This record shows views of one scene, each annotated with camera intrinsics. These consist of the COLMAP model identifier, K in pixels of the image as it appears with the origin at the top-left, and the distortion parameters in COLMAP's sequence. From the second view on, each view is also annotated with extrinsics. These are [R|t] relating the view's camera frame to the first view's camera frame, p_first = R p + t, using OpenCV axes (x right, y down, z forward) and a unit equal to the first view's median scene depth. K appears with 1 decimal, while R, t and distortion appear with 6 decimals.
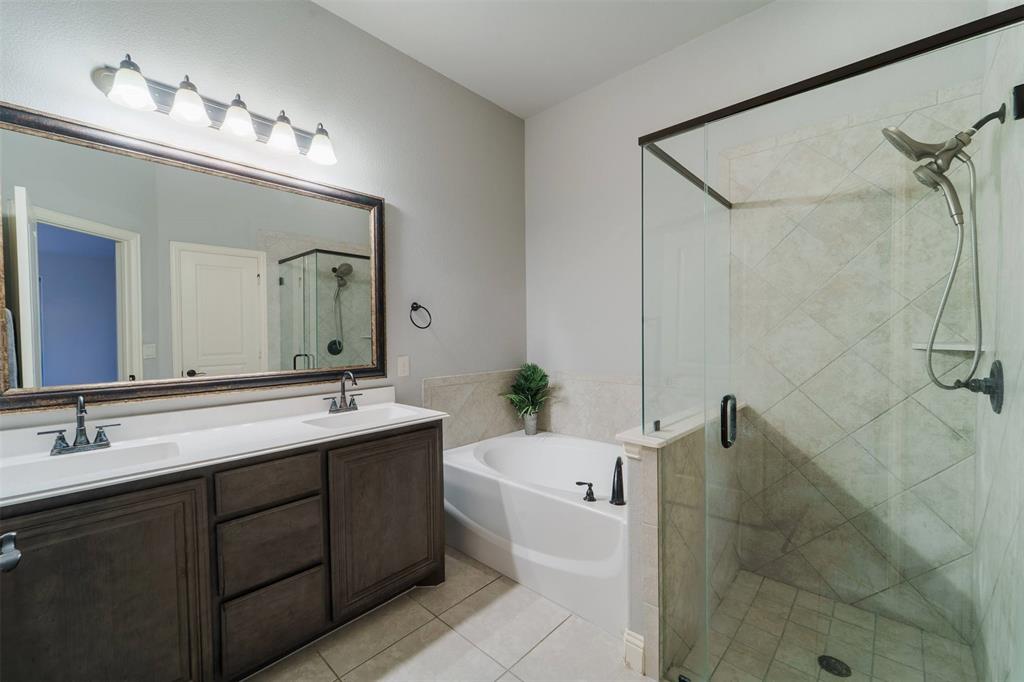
lens RADIAL K [[410.8, 0, 512.0], [0, 410.8, 341.0], [0, 0, 1]] dist [0.001116, -0.003247]
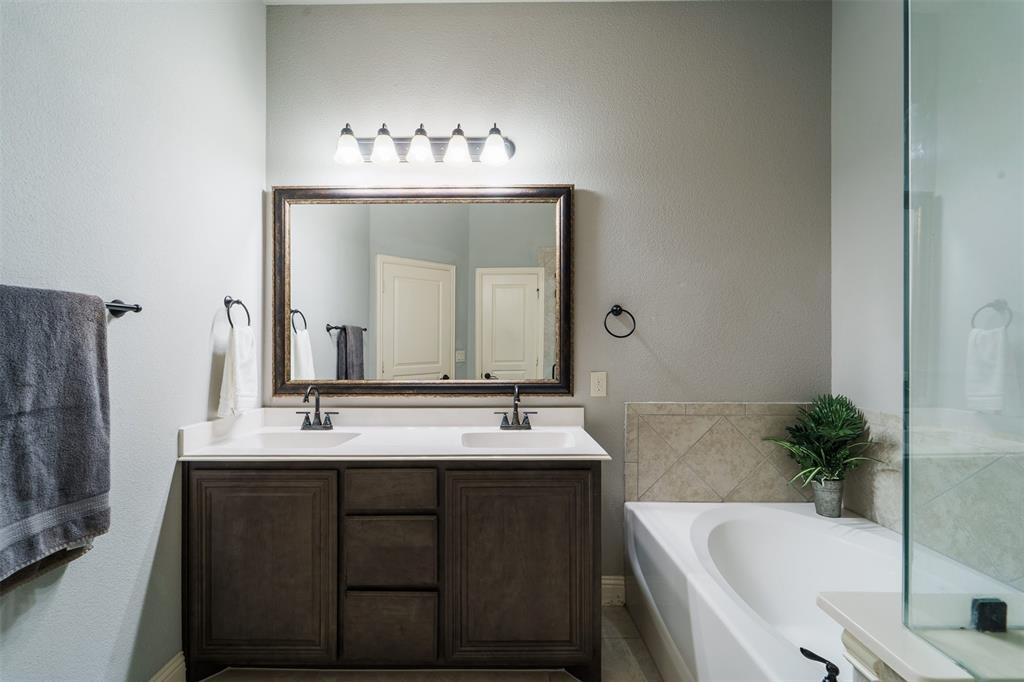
lens RADIAL K [[419.0, 0, 508.0], [0, 419.0, 343.6], [0, 0, 1]] dist [0.000093, -0.000038]
pose [[0.675144, 0.004877, -0.737669, 0.257493], [-0.019270, 0.999754, -0.011026, -0.006913], [0.737434, 0.021659, 0.675072, 0.351901]]
